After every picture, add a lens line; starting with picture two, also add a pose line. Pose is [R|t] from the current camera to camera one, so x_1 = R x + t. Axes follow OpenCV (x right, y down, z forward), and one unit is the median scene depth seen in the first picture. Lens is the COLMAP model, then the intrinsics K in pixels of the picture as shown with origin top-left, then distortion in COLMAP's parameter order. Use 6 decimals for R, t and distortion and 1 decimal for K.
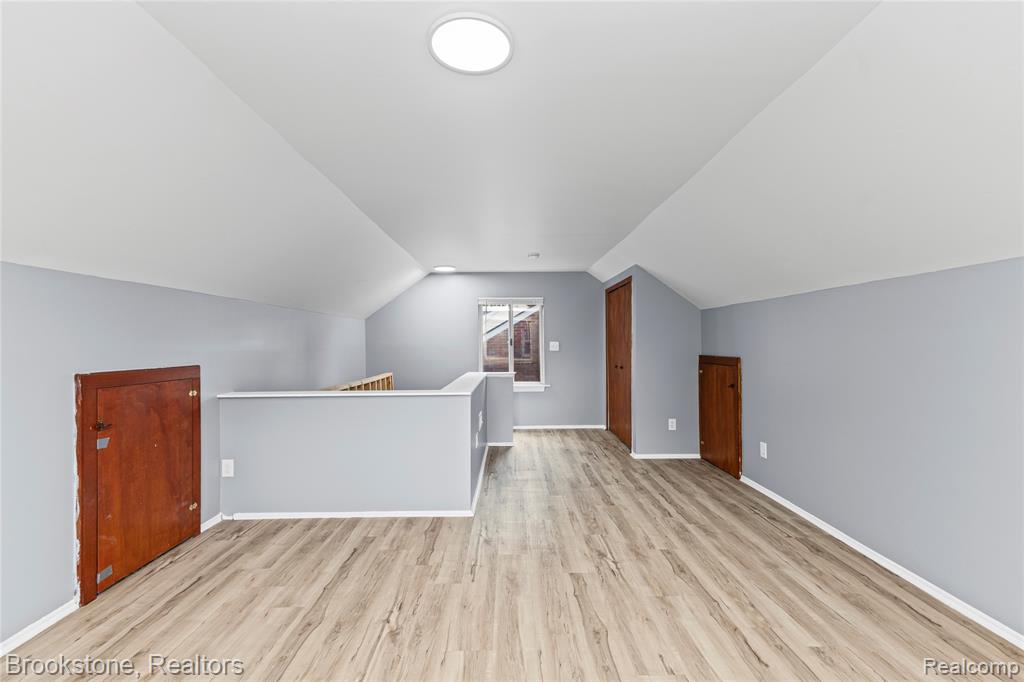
lens RADIAL K [[436.1, 0, 501.9], [0, 436.1, 356.0], [0, 0, 1]] dist [0.008866, -0.000480]
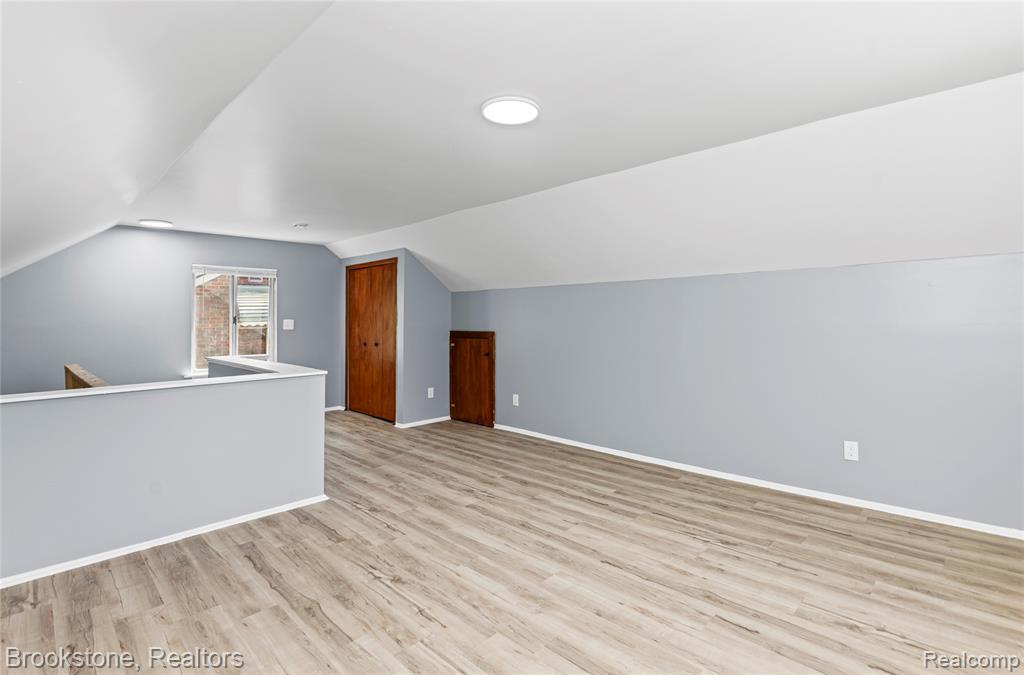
lens RADIAL K [[494.0, 0, 505.2], [0, 494.0, 333.8], [0, 0, 1]] dist [-0.021557, 0.000382]
pose [[0.705245, -0.020682, 0.708662, -0.607690], [0.024512, 0.999688, 0.004783, 0.006010], [-0.708539, 0.013997, 0.705532, -0.055293]]
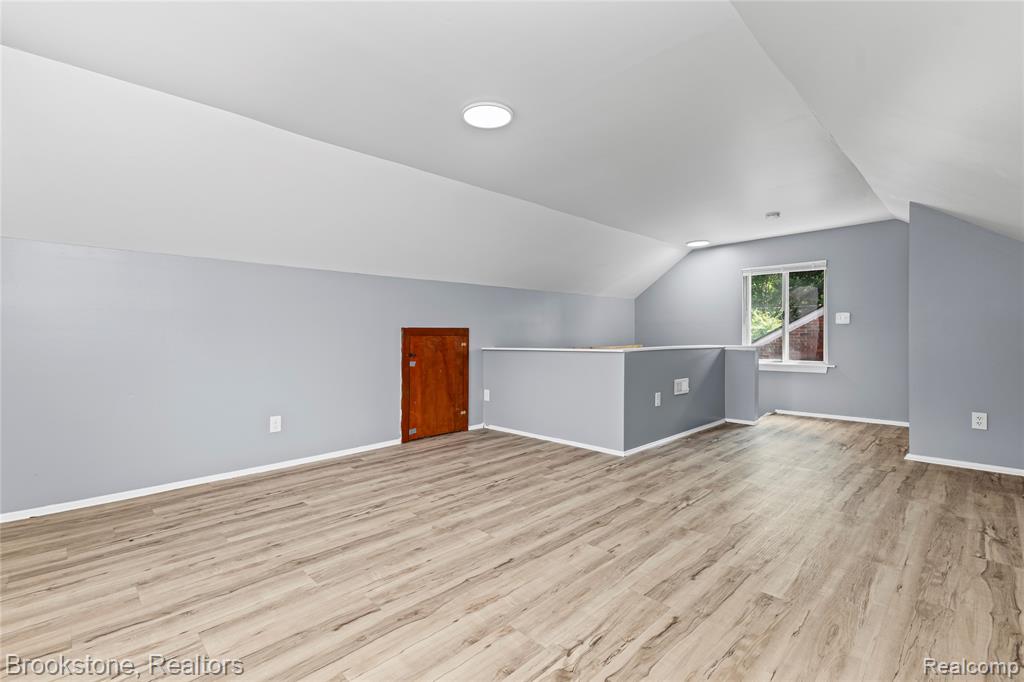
lens RADIAL K [[445.1, 0, 512.0], [0, 445.1, 341.0], [0, 0, 1]] dist [0.016624, -0.000132]
pose [[0.702624, 0.009062, -0.711503, 0.621951], [-0.017962, 0.999826, -0.005004, 0.077309], [0.711334, 0.016296, 0.702665, -0.057893]]
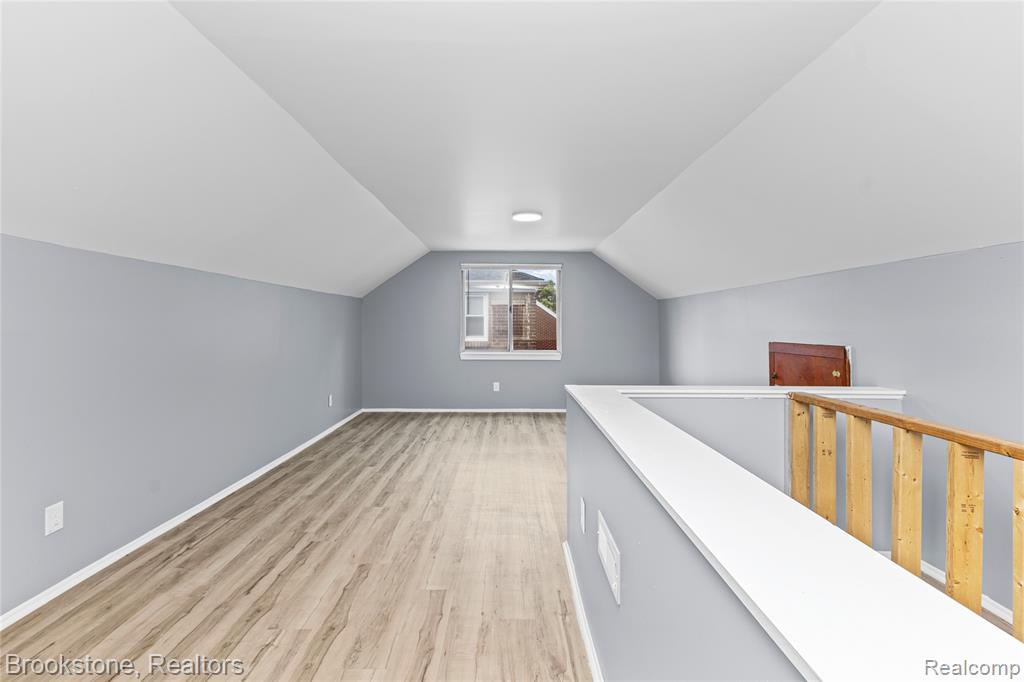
lens RADIAL K [[445.1, 0, 512.0], [0, 445.1, 341.0], [0, 0, 1]] dist [0.016624, -0.000132]
pose [[-0.999655, 0.002482, -0.026164, 0.048941], [0.000898, 0.998174, 0.060399, -0.049013], [0.026266, 0.060354, -0.997831, 1.945460]]
